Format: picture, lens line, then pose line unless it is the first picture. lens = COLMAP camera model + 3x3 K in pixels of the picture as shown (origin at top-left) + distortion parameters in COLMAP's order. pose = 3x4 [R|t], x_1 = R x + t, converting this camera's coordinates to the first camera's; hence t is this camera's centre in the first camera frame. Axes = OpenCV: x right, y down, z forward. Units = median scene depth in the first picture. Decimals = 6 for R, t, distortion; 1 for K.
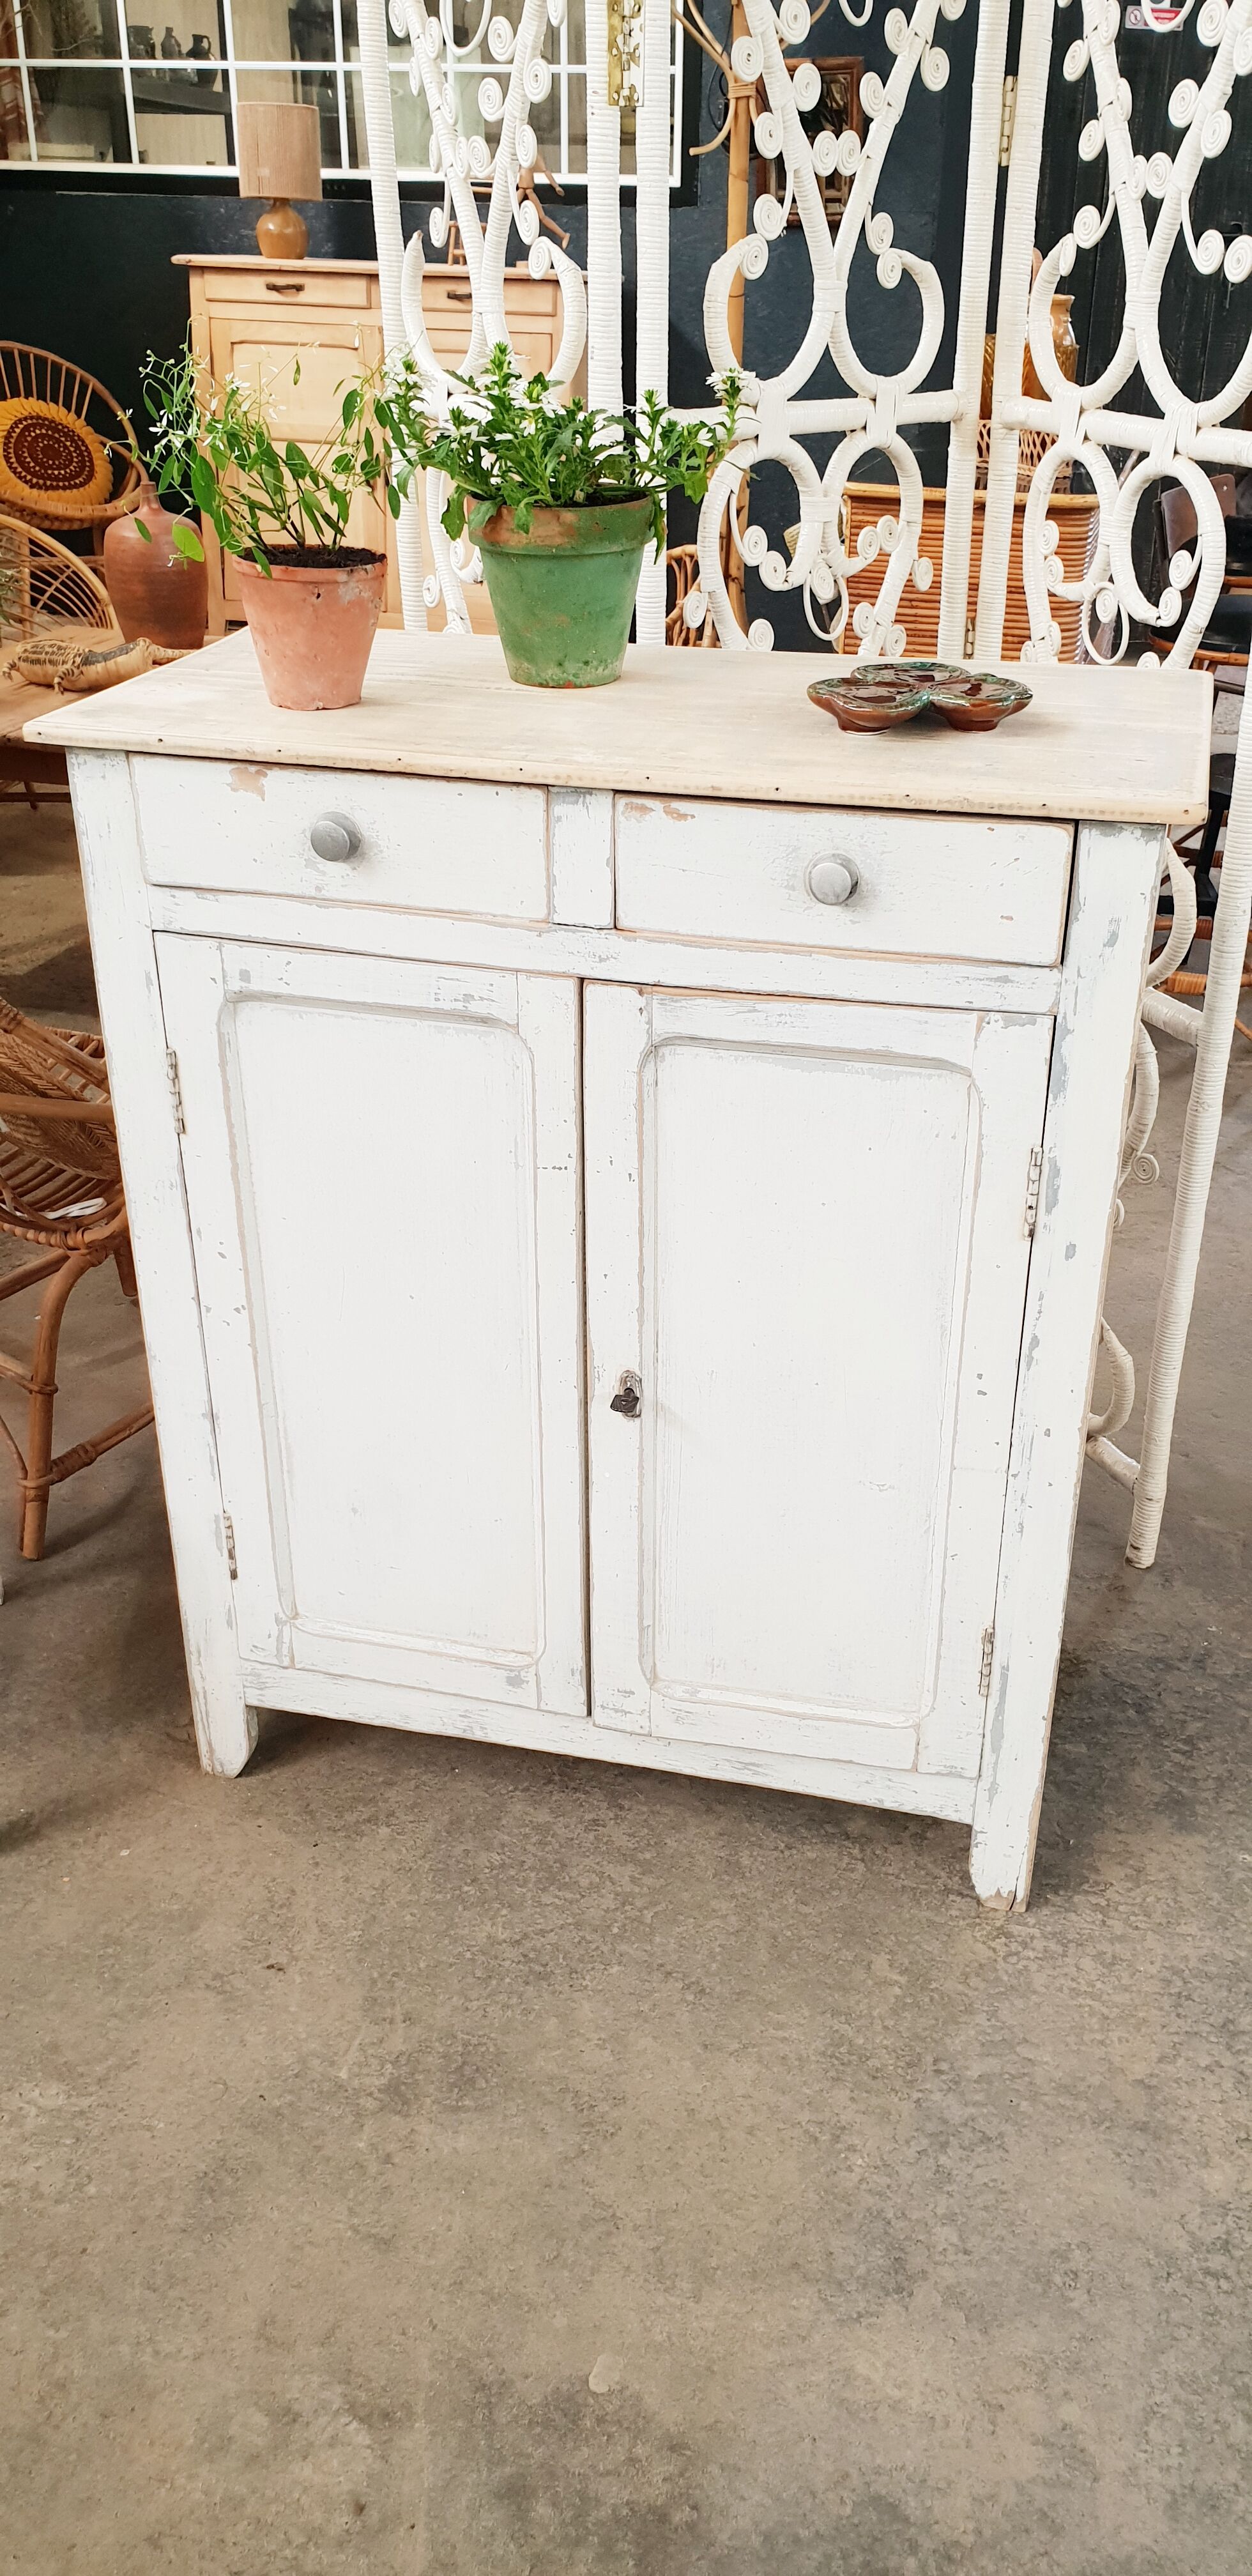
lens RADIAL K [[2026.0, 0, 668.1], [0, 2026.0, 1285.2], [0, 0, 1]] dist [-0.032655, 0.047455]
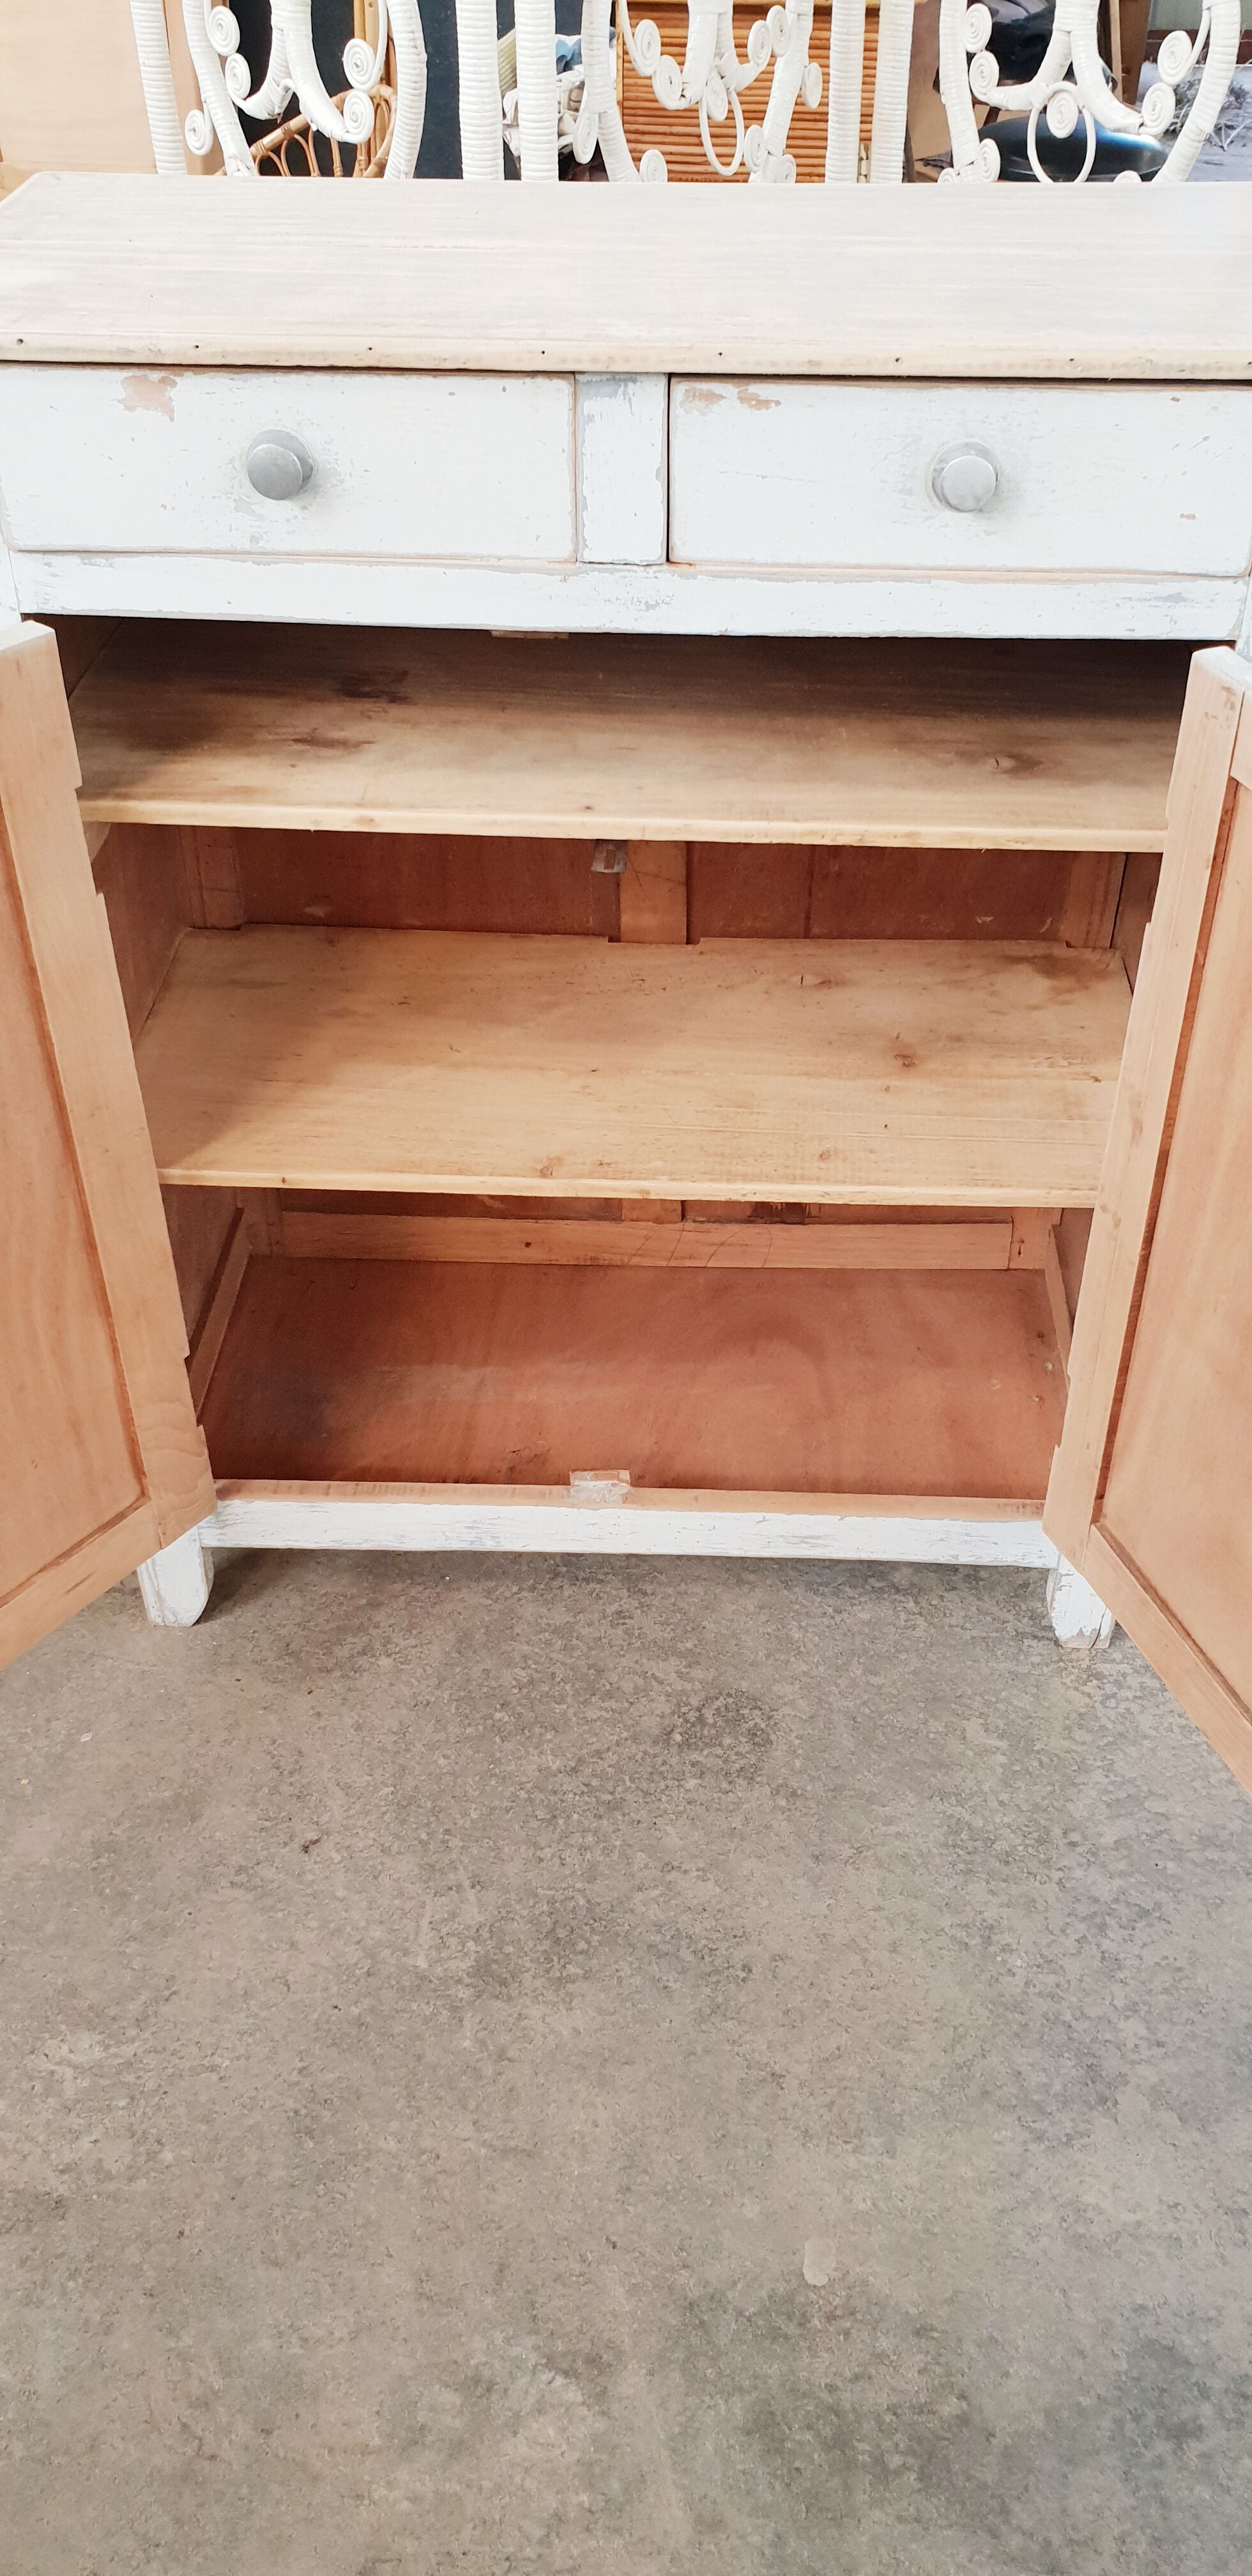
lens RADIAL K [[2026.0, 0, 649.5], [0, 2026.0, 1256.7], [0, 0, 1]] dist [-0.032655, 0.047455]
pose [[0.981167, -0.123358, 0.148644, -0.153116], [0.096553, 0.979696, 0.175709, -0.047396], [-0.167301, -0.158048, 0.973155, 0.184236]]
